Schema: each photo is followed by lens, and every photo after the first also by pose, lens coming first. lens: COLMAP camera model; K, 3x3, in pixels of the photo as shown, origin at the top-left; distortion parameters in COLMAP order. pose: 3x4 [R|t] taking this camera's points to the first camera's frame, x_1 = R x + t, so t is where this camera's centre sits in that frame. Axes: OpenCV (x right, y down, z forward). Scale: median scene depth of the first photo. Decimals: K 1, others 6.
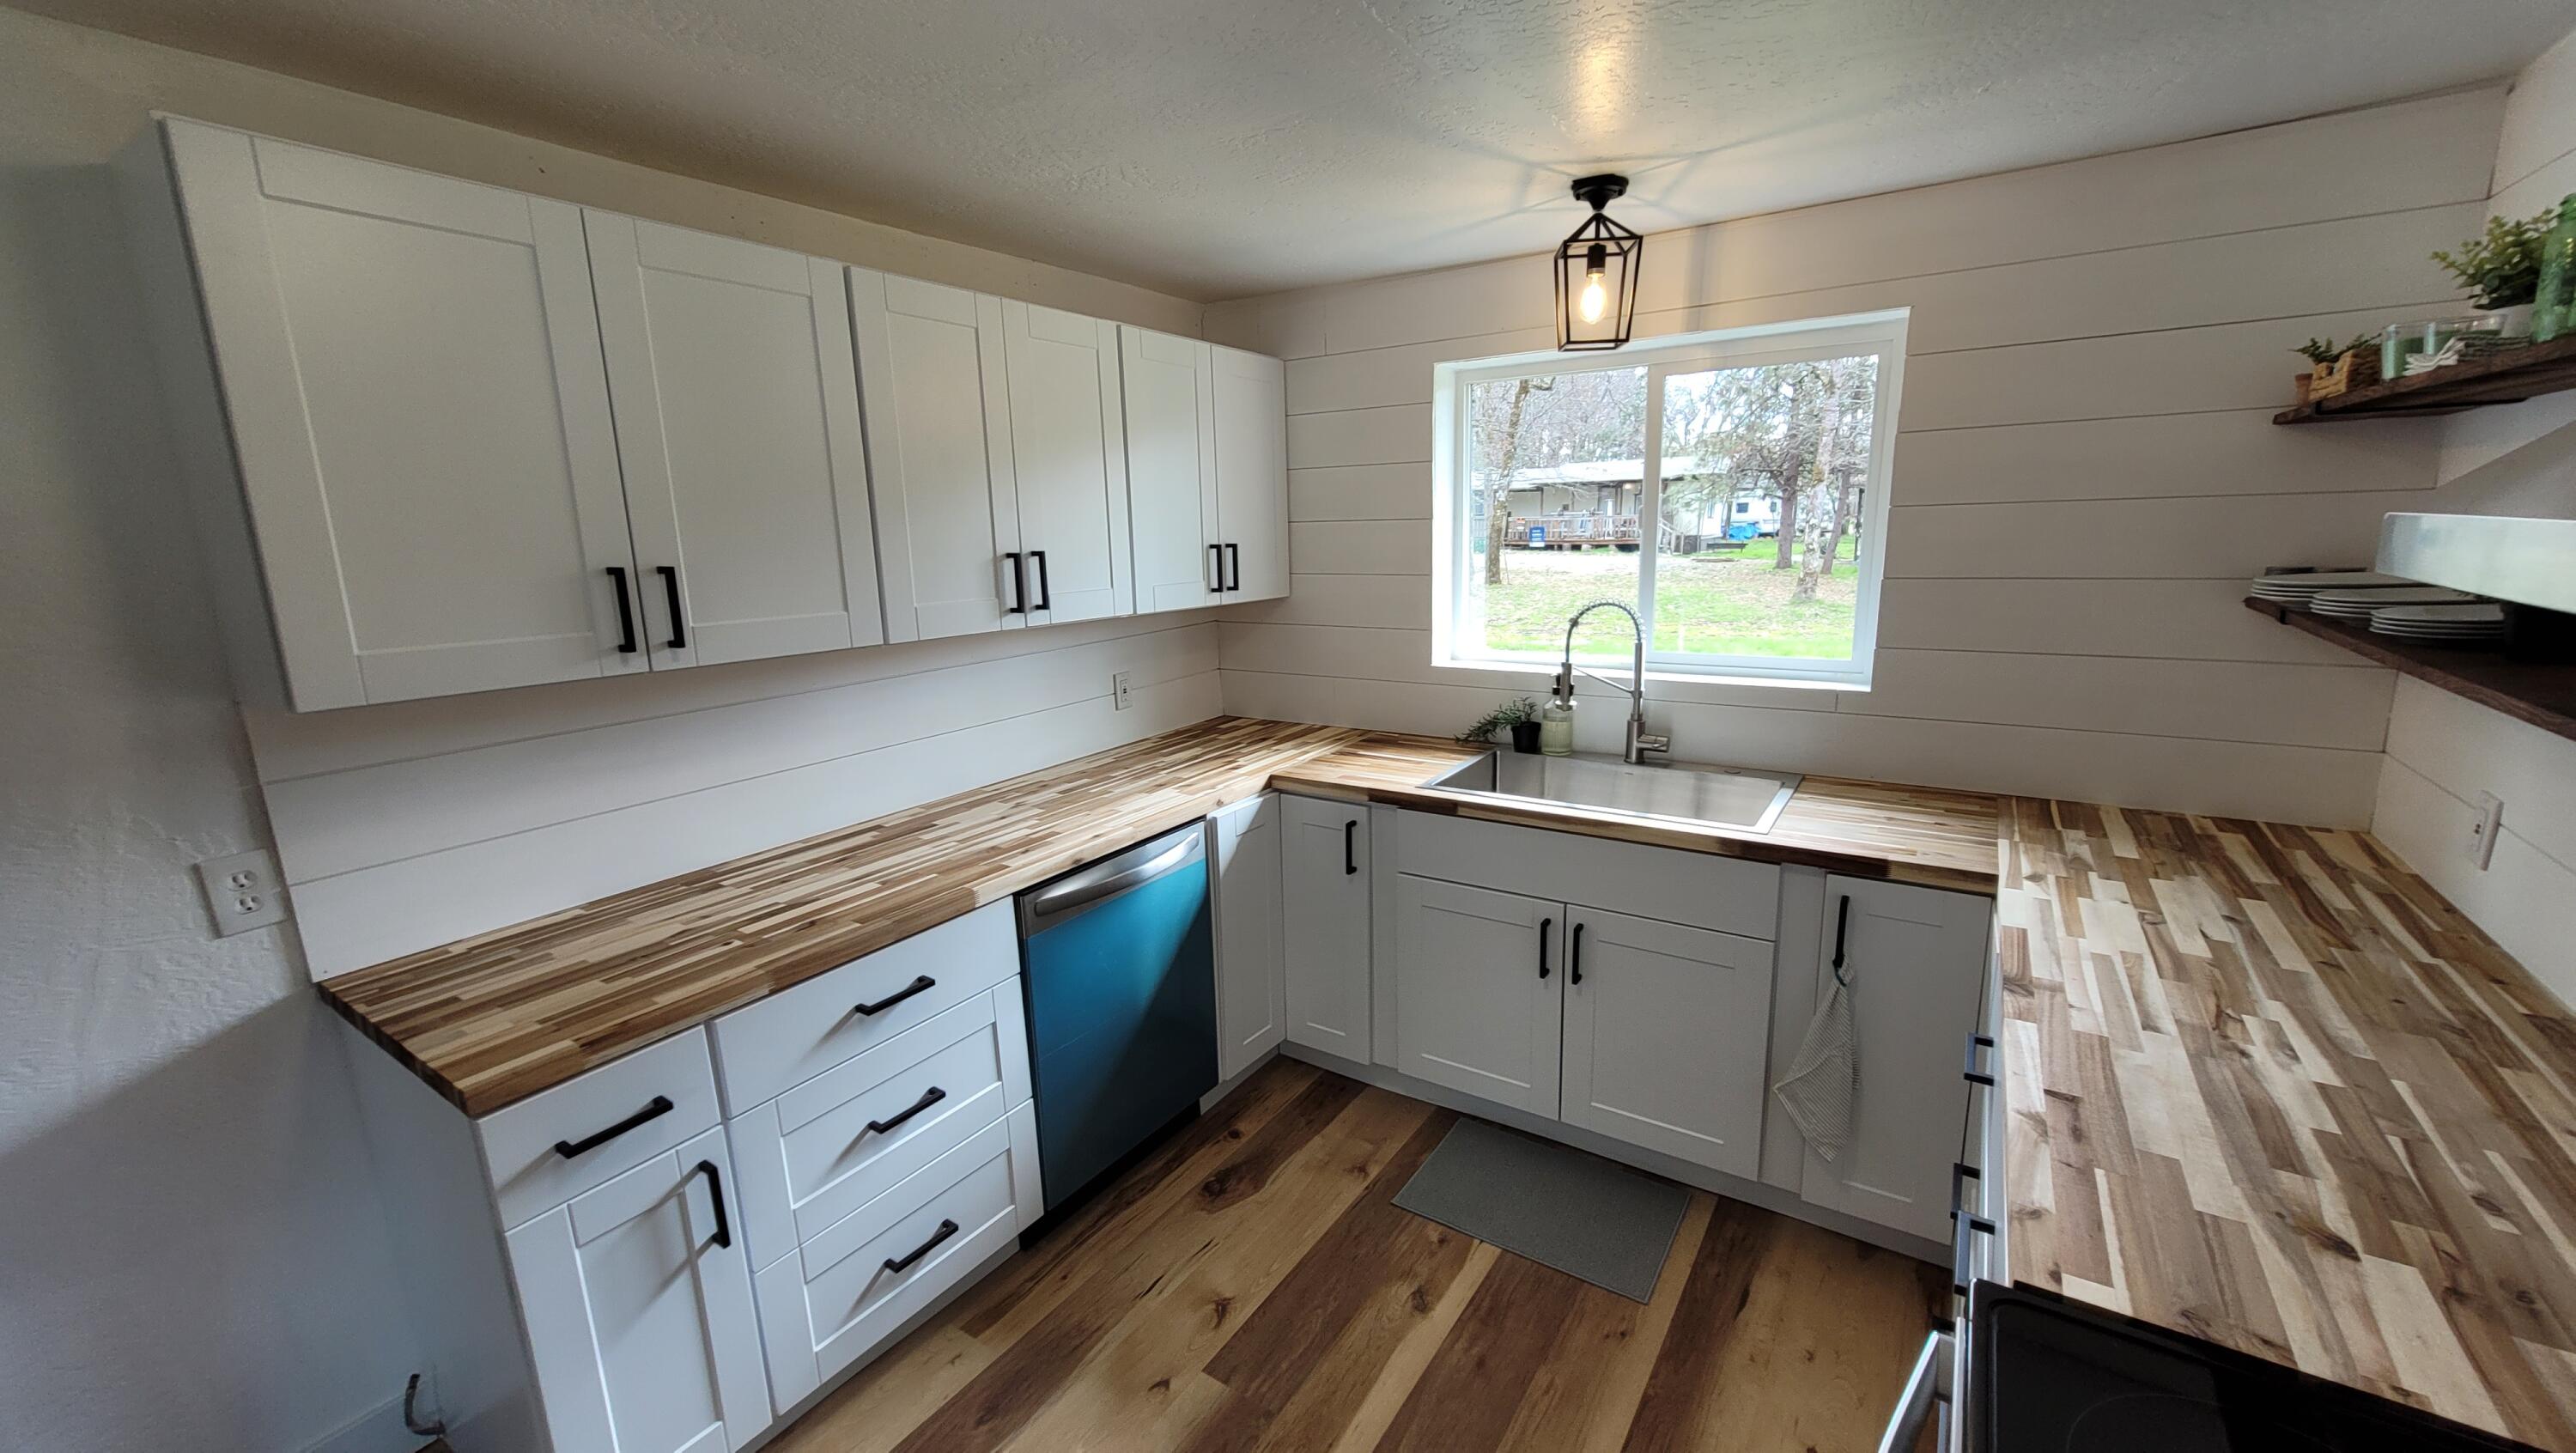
lens RADIAL K [[998.8, 0, 1281.1], [0, 998.8, 734.4], [0, 0, 1]] dist [0.000897, -0.000381]
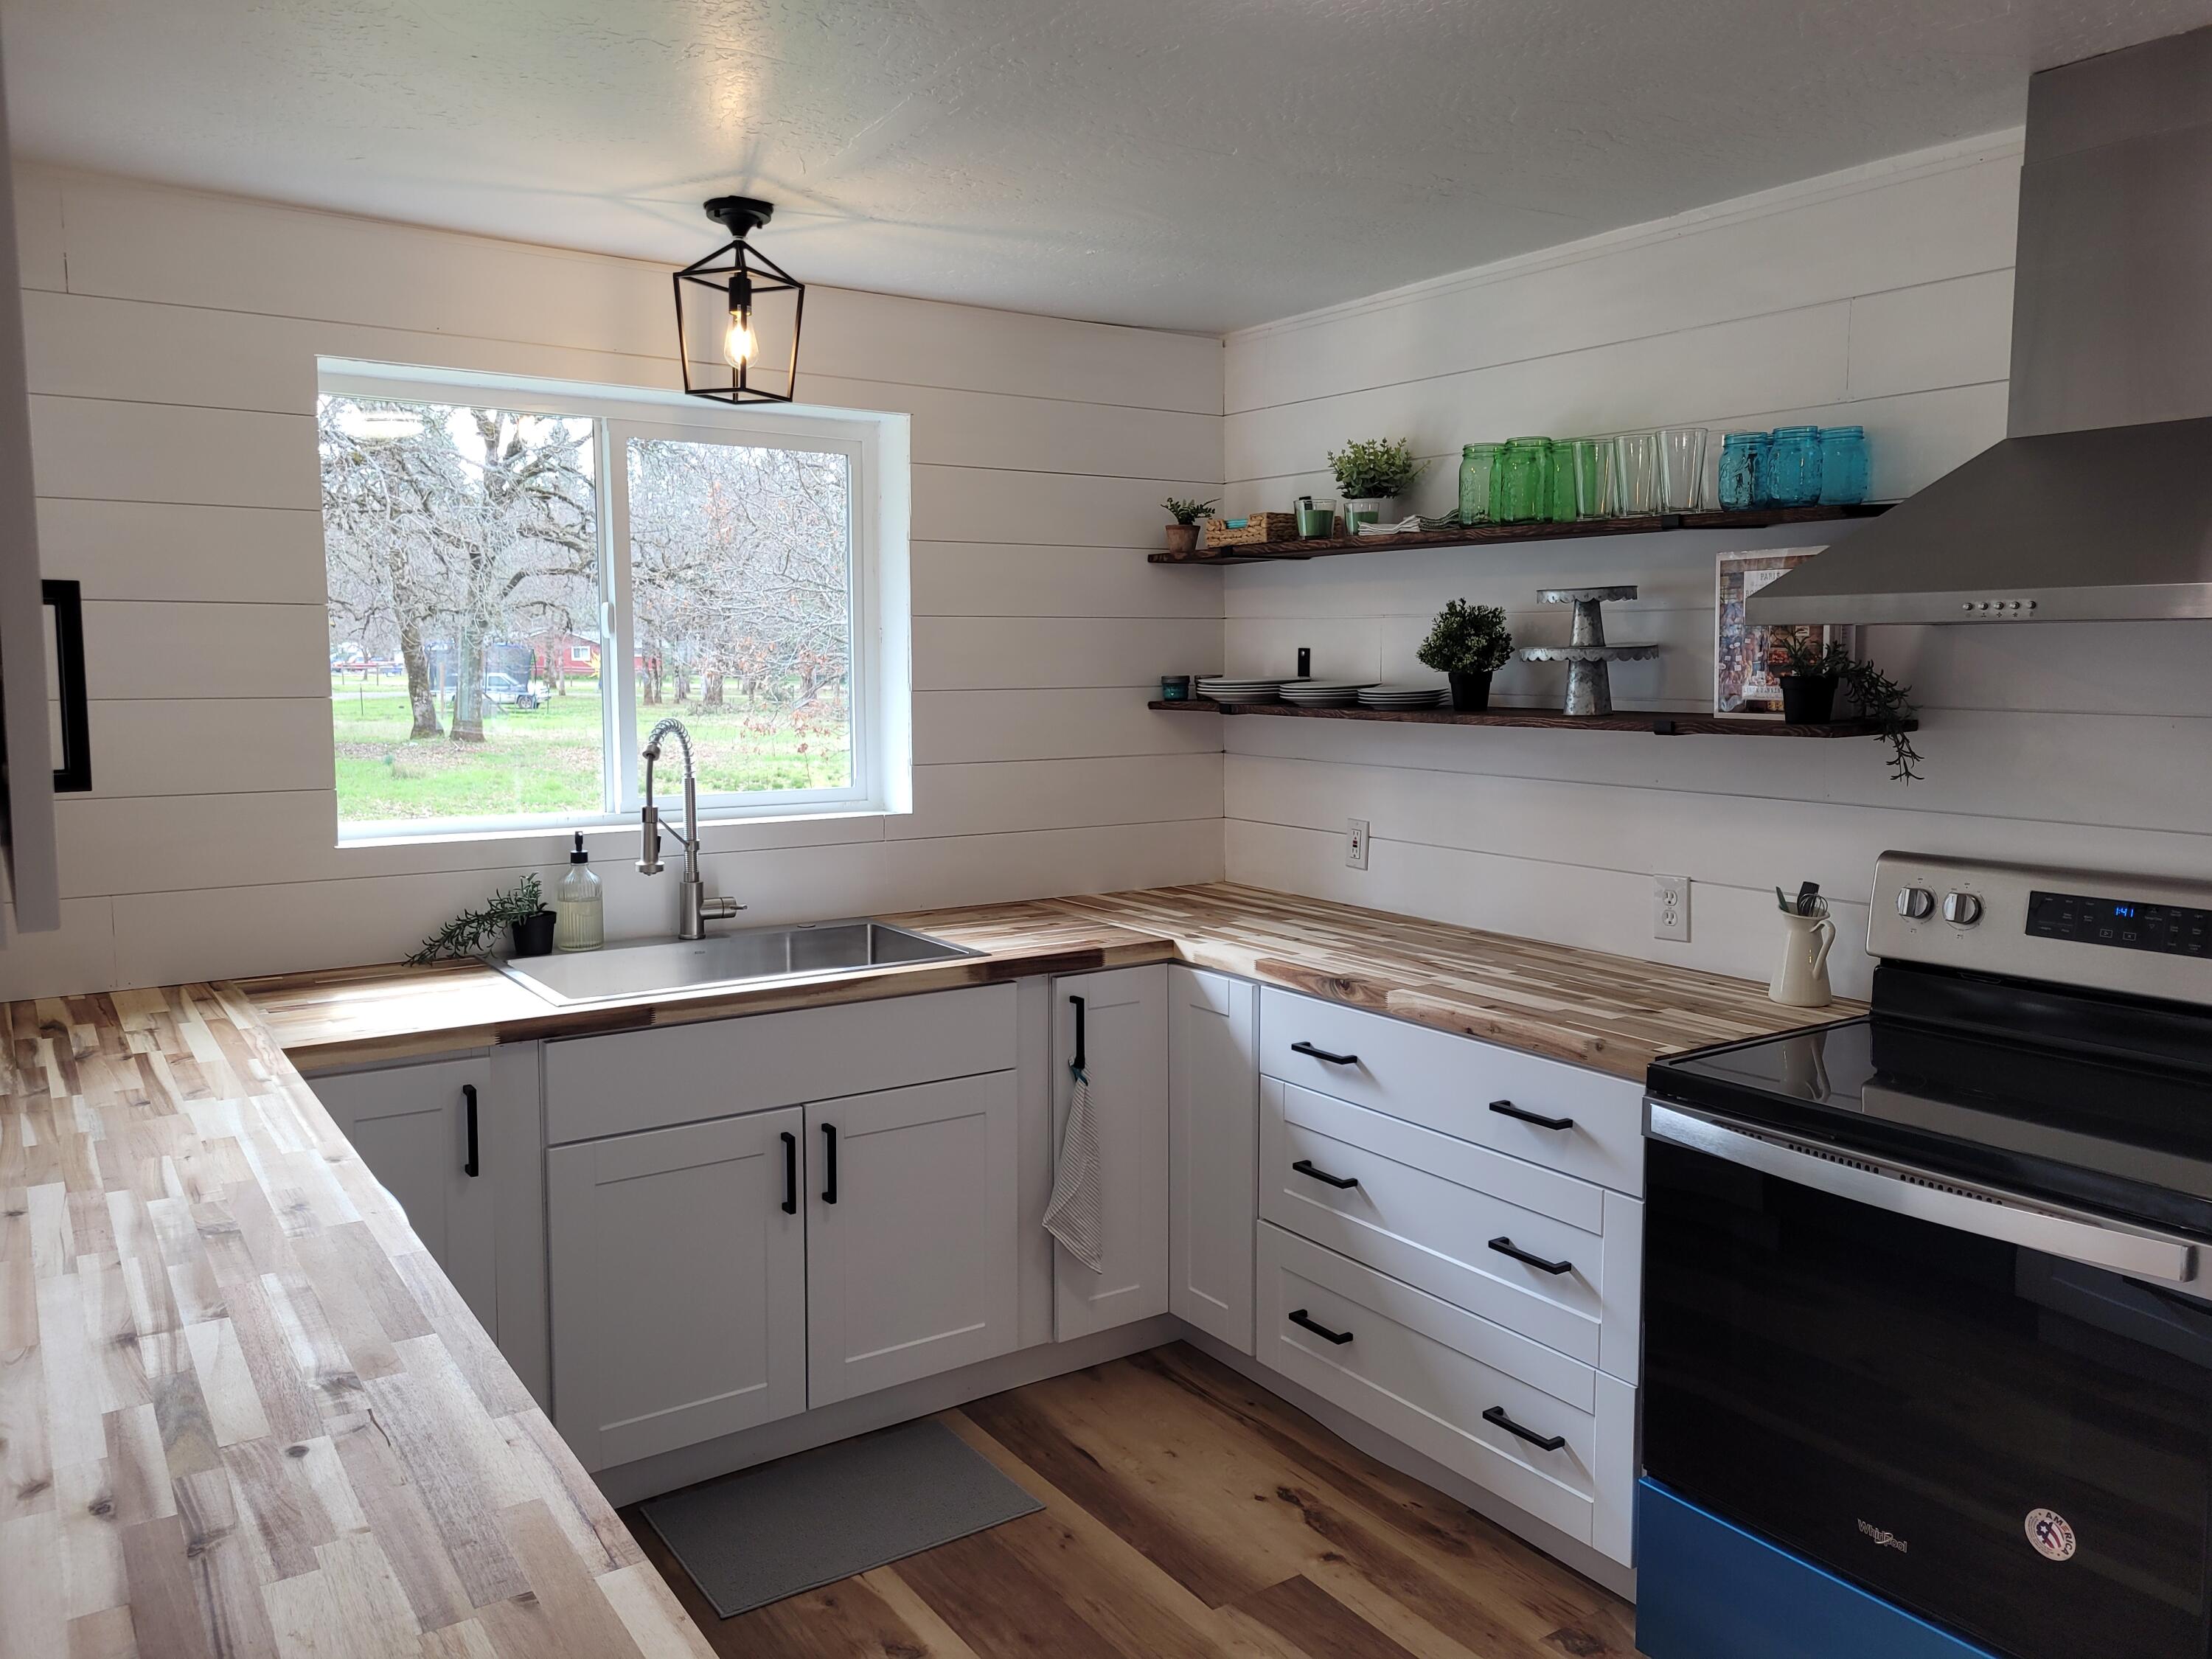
lens RADIAL K [[1680.6, 0, 1104.8], [0, 1680.6, 823.2], [0, 0, 1]] dist [0.023556, 0.004849]
pose [[0.369818, -0.062747, 0.926983, -0.879928], [0.181707, 0.983335, -0.005930, 0.008691], [-0.911163, 0.170632, 0.375056, 0.293396]]
